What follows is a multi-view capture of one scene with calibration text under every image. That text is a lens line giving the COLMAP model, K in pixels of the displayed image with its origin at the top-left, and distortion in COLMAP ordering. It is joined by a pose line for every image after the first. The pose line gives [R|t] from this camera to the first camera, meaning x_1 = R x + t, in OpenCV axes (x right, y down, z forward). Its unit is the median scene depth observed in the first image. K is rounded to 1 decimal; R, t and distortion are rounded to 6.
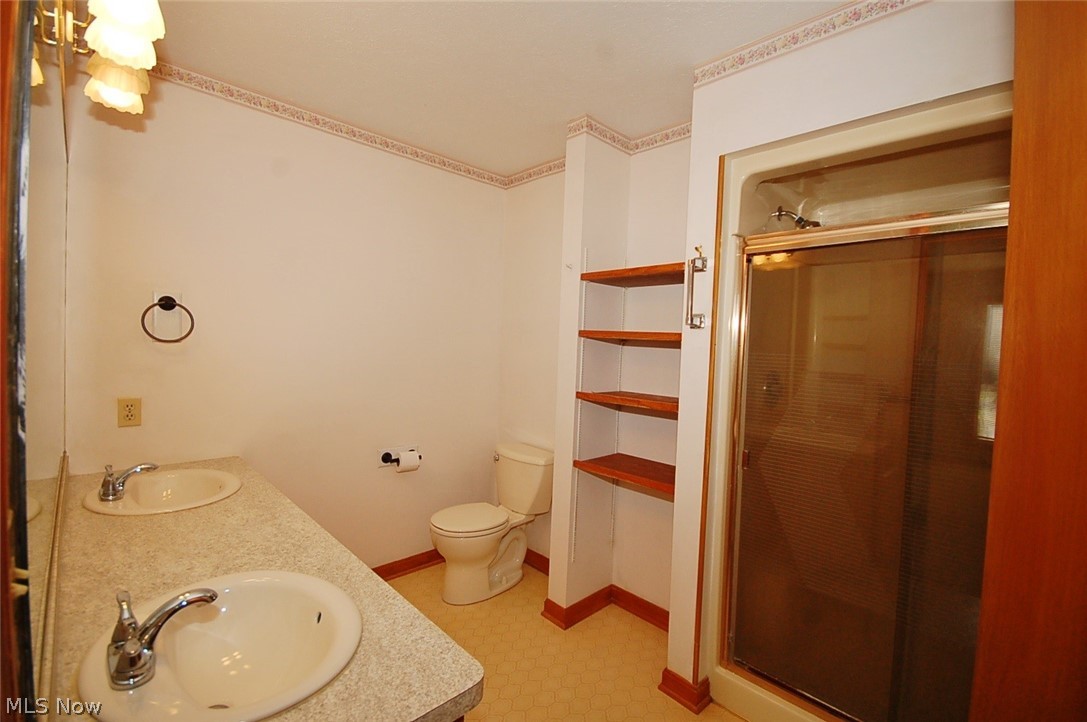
lens RADIAL K [[481.3, 0, 542.8], [0, 481.3, 356.9], [0, 0, 1]] dist [-0.002248, -0.000567]
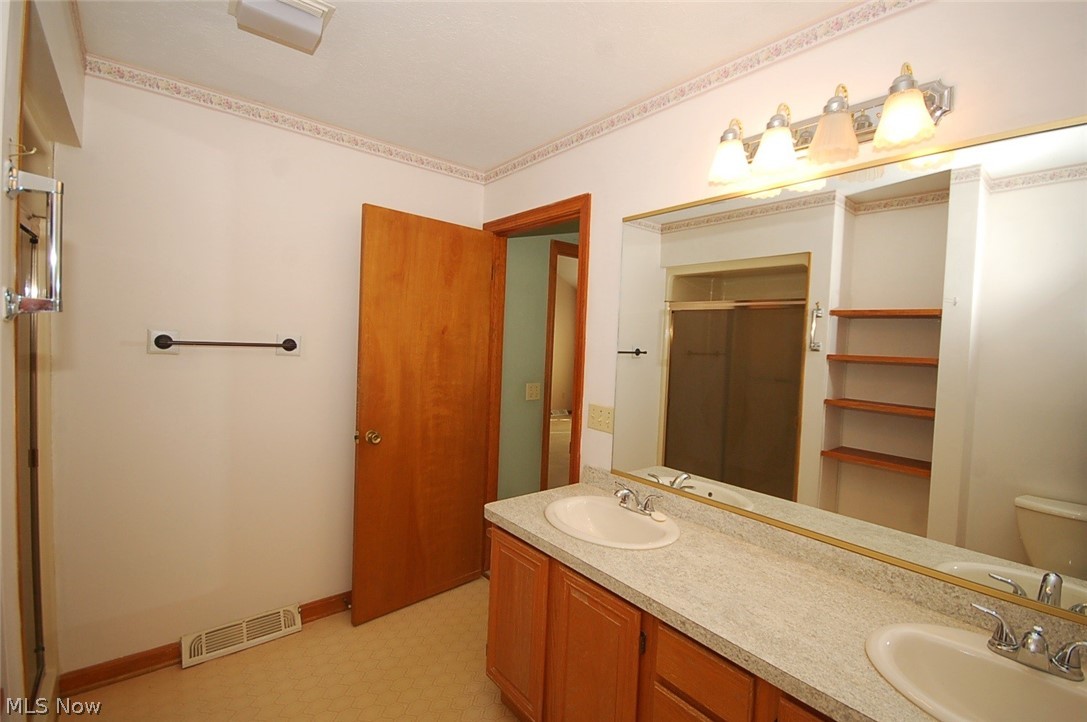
lens RADIAL K [[481.3, 0, 542.8], [0, 481.3, 356.9], [0, 0, 1]] dist [-0.002248, -0.000567]
pose [[0.995120, -0.005275, -0.098529, 0.094434], [0.002516, 0.999602, -0.028106, 0.001846], [0.098638, 0.027721, 0.994737, 0.088281]]
